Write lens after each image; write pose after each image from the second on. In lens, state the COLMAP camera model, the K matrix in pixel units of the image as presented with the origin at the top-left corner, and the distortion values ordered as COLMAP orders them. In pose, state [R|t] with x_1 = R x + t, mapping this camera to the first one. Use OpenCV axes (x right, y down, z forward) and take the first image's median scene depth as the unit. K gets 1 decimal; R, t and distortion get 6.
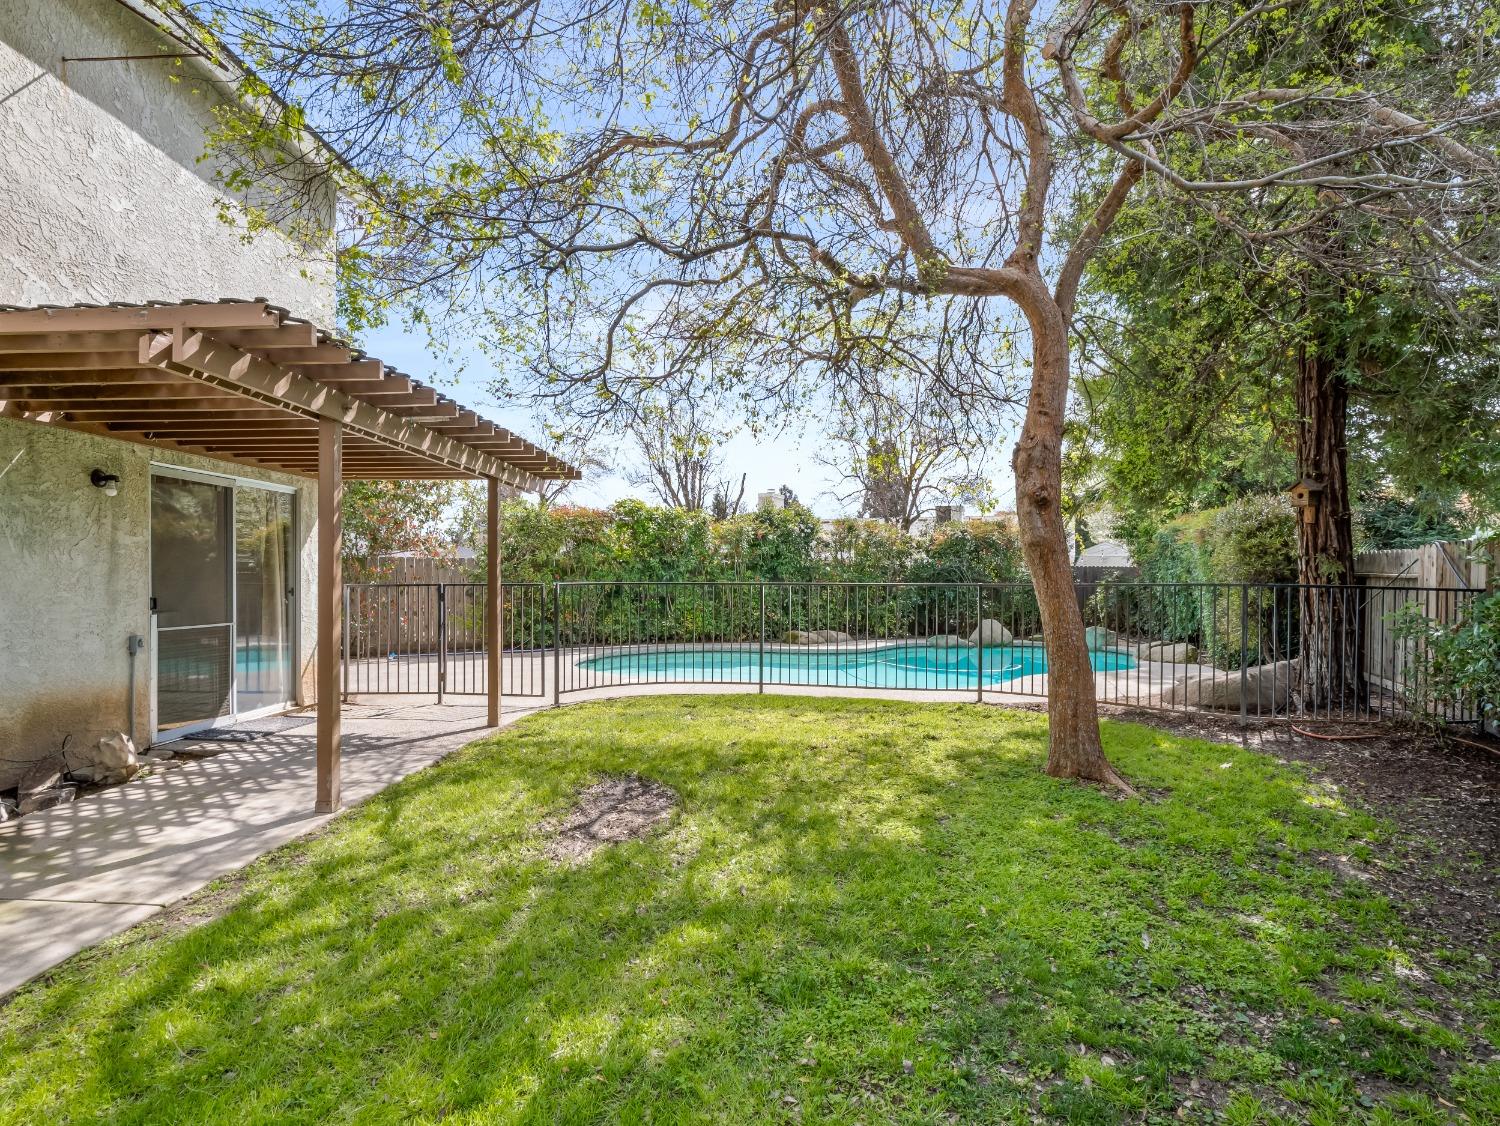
lens RADIAL K [[774.6, 0, 757.3], [0, 774.6, 587.2], [0, 0, 1]] dist [-0.013313, -0.001195]
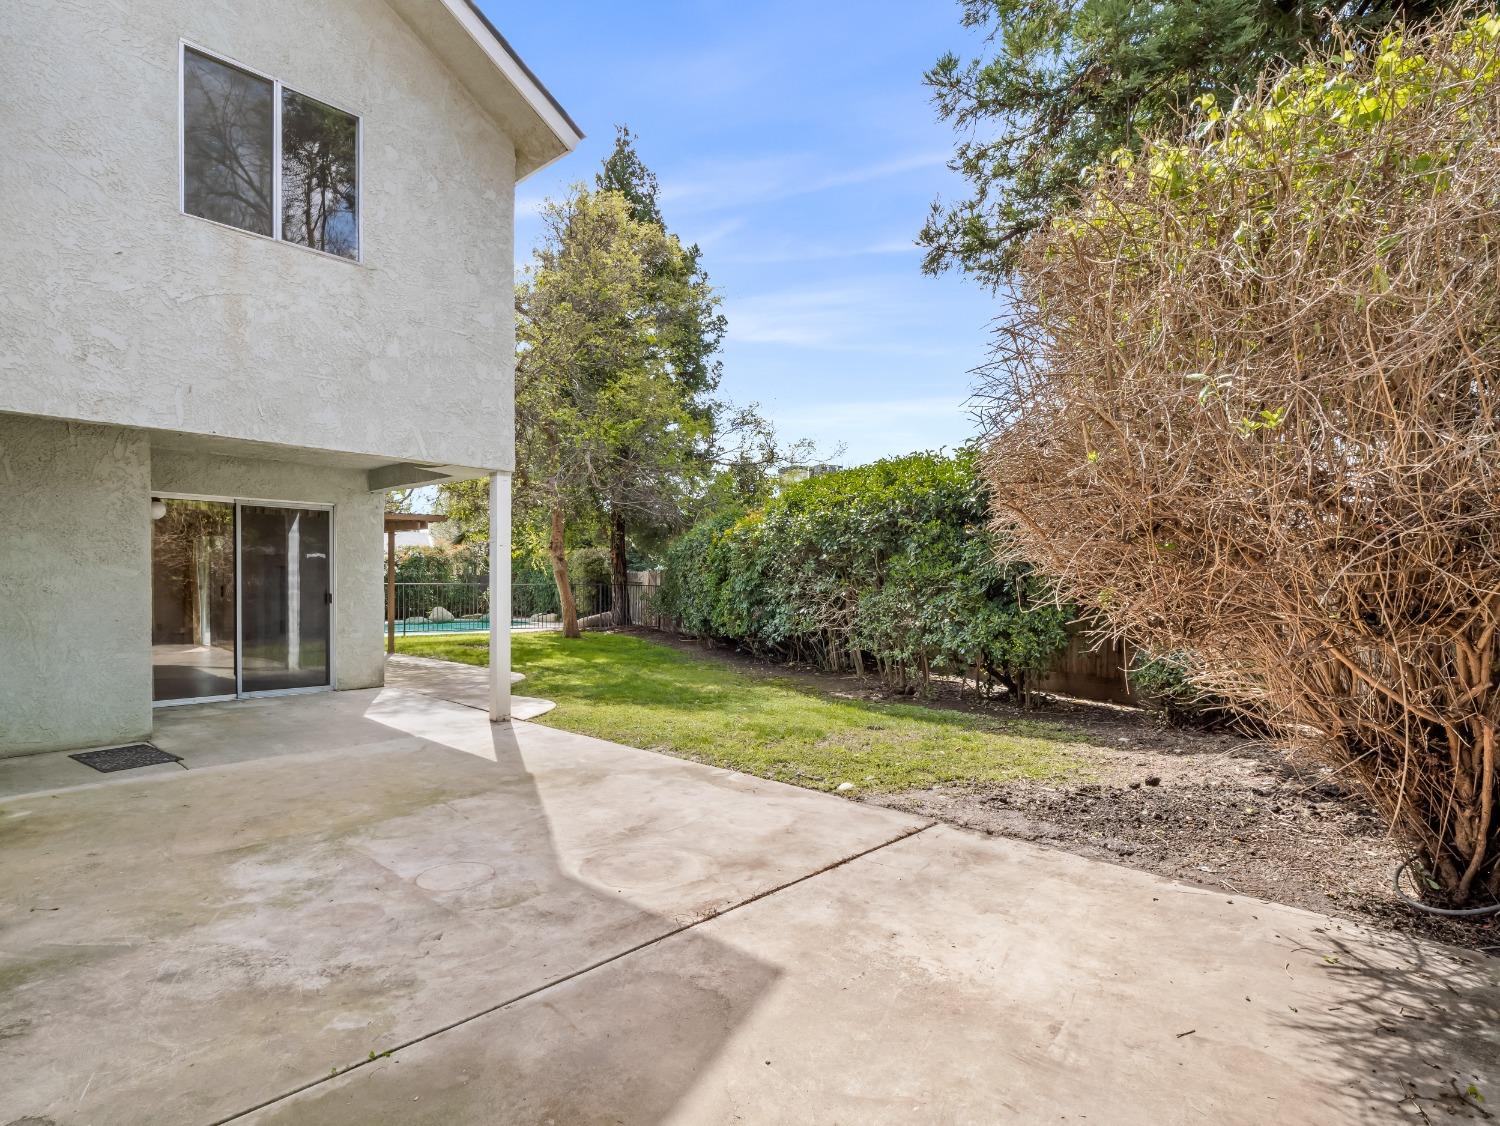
lens RADIAL K [[774.6, 0, 765.1], [0, 774.6, 574.4], [0, 0, 1]] dist [-0.013313, -0.001195]
pose [[0.637778, 0.009230, 0.770165, -0.863401], [0.008115, 0.999792, -0.018702, 0.014456], [-0.770177, 0.018178, 0.637571, -0.964180]]
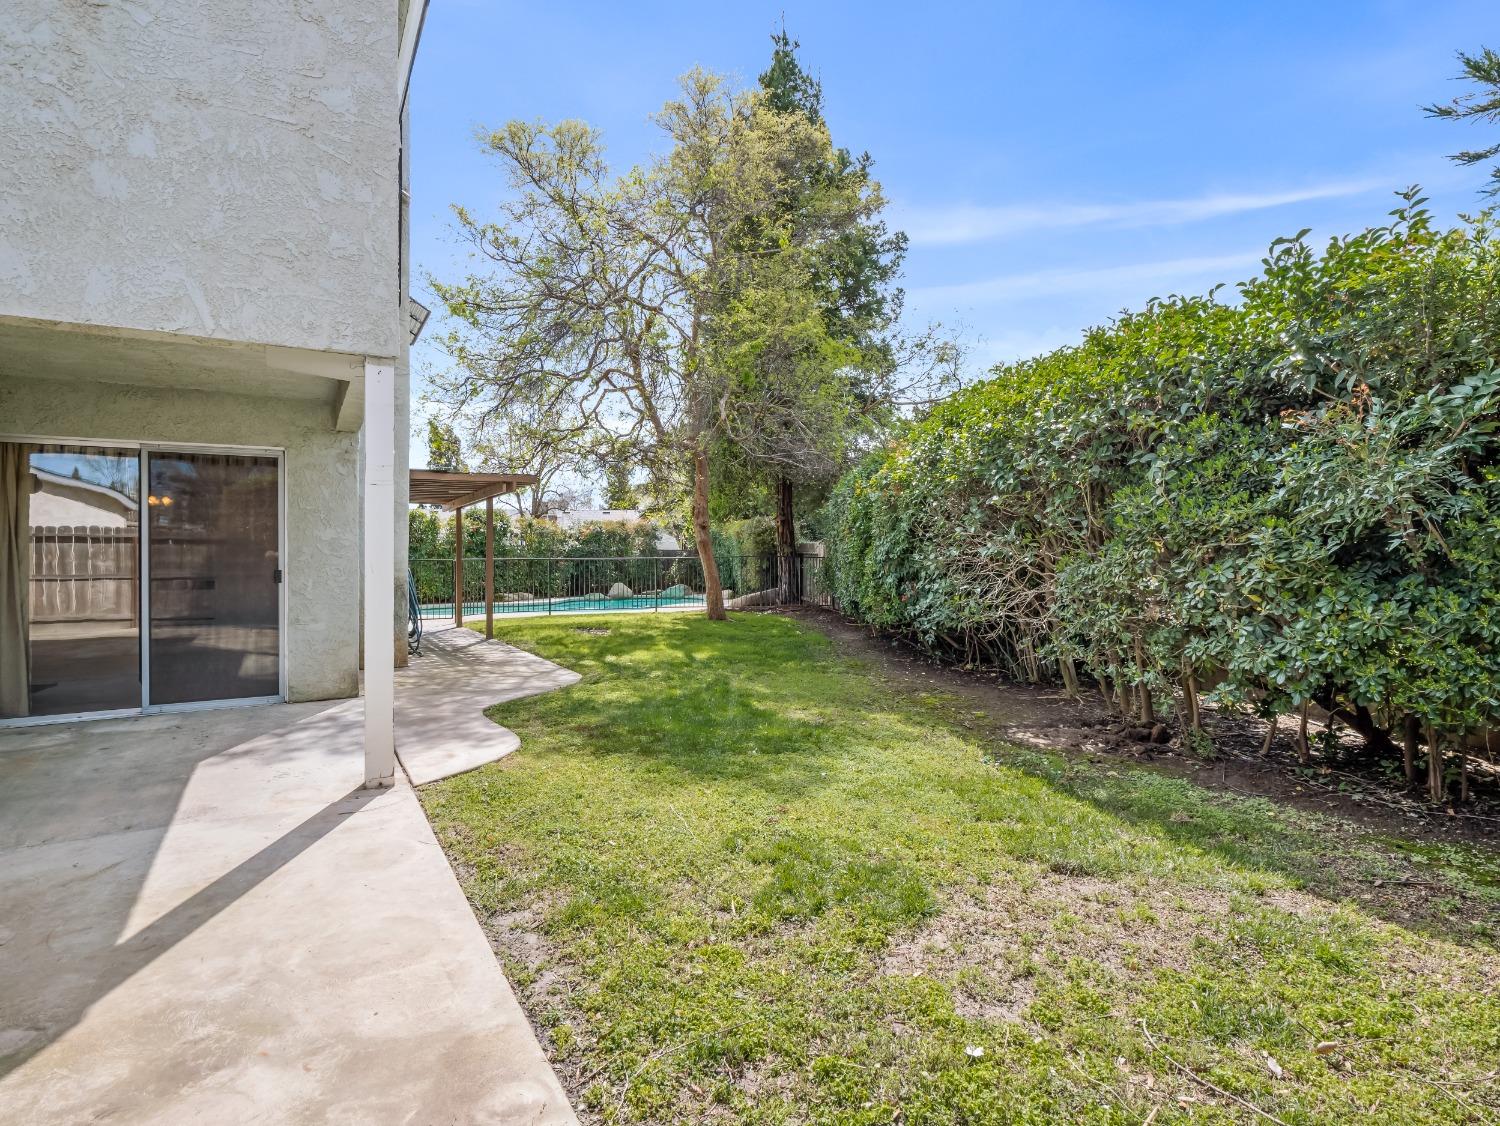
lens RADIAL K [[774.6, 0, 750.5], [0, 774.6, 535.9], [0, 0, 1]] dist [-0.013313, -0.001195]
pose [[0.838663, 0.005013, 0.544627, -0.554318], [0.019232, 0.999061, -0.038811, 0.019840], [-0.544311, 0.043024, 0.837780, -0.795137]]
